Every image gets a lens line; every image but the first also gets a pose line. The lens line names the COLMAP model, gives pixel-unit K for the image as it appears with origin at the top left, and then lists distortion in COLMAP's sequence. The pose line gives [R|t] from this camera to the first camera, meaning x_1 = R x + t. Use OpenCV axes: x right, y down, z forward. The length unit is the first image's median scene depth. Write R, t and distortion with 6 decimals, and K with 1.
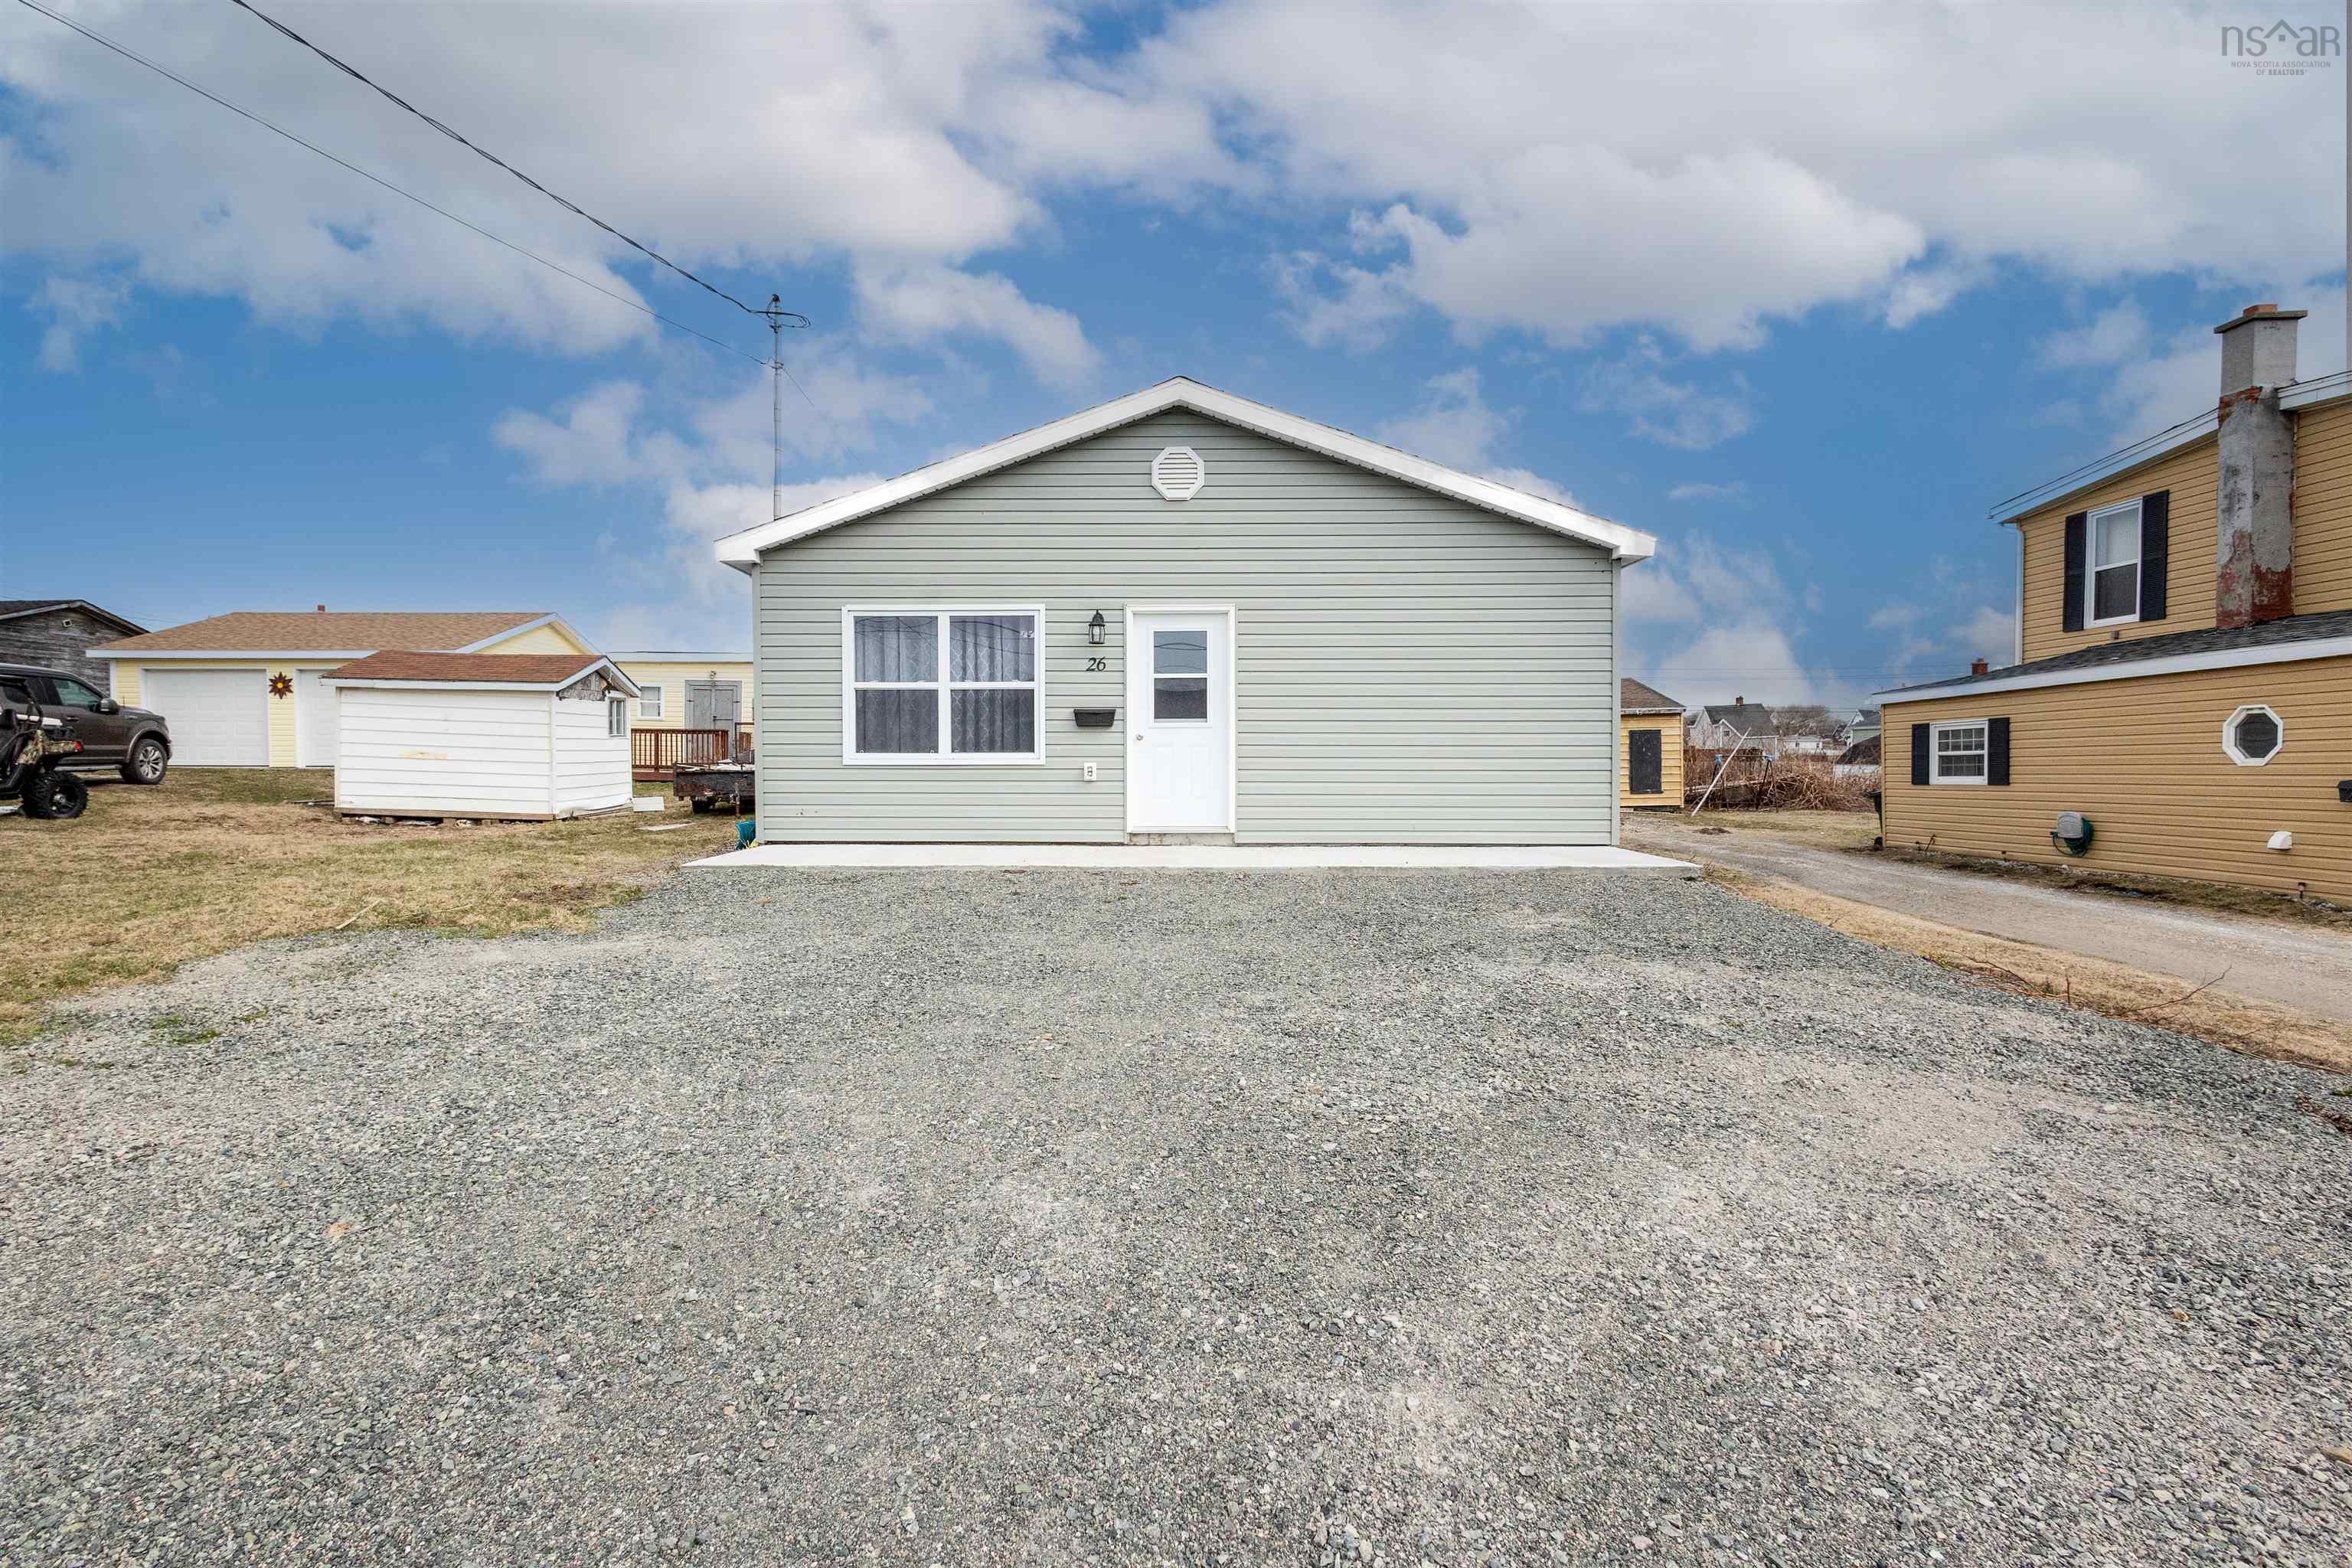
lens RADIAL K [[1085.0, 0, 1161.5], [0, 1085.0, 796.8], [0, 0, 1]] dist [0.016767, -0.000414]
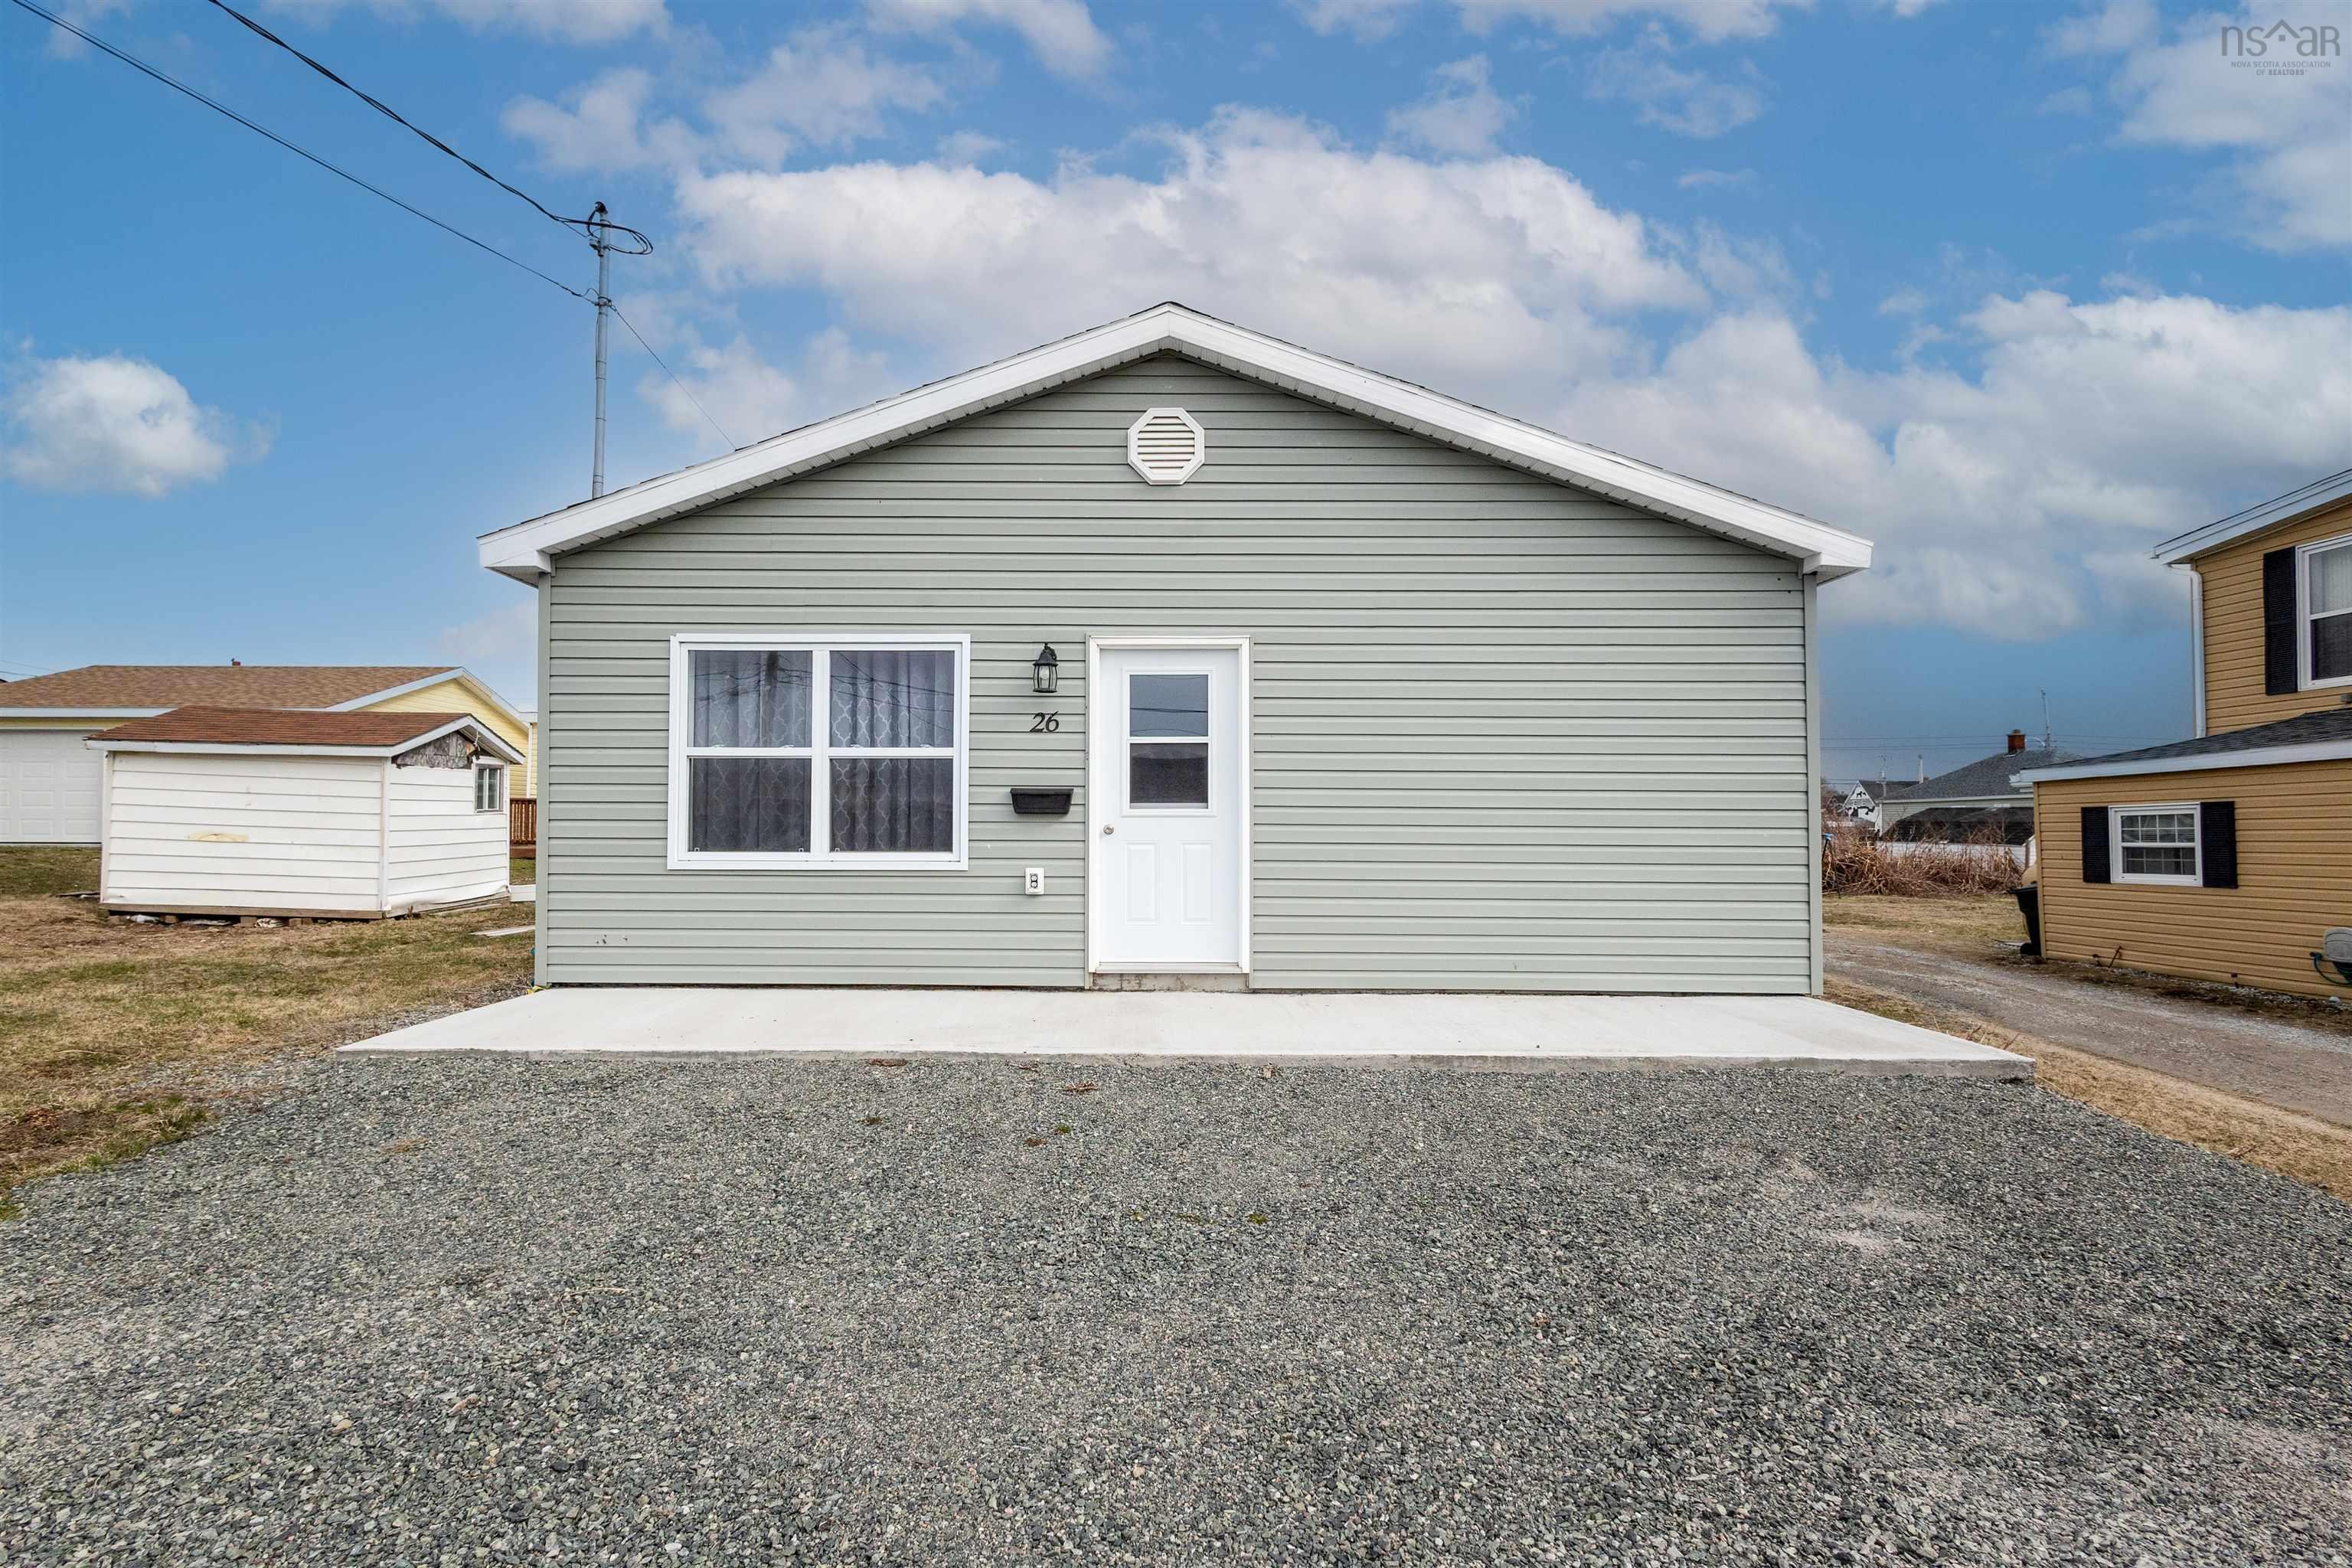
lens RADIAL K [[1150.6, 0, 1171.5], [0, 1150.6, 817.0], [0, 0, 1]] dist [0.001737, -0.000430]
pose [[0.999877, 0.004350, 0.015063, 0.008043], [-0.003647, 0.998918, -0.046369, -0.029267], [-0.015249, 0.046308, 0.998811, 0.274773]]
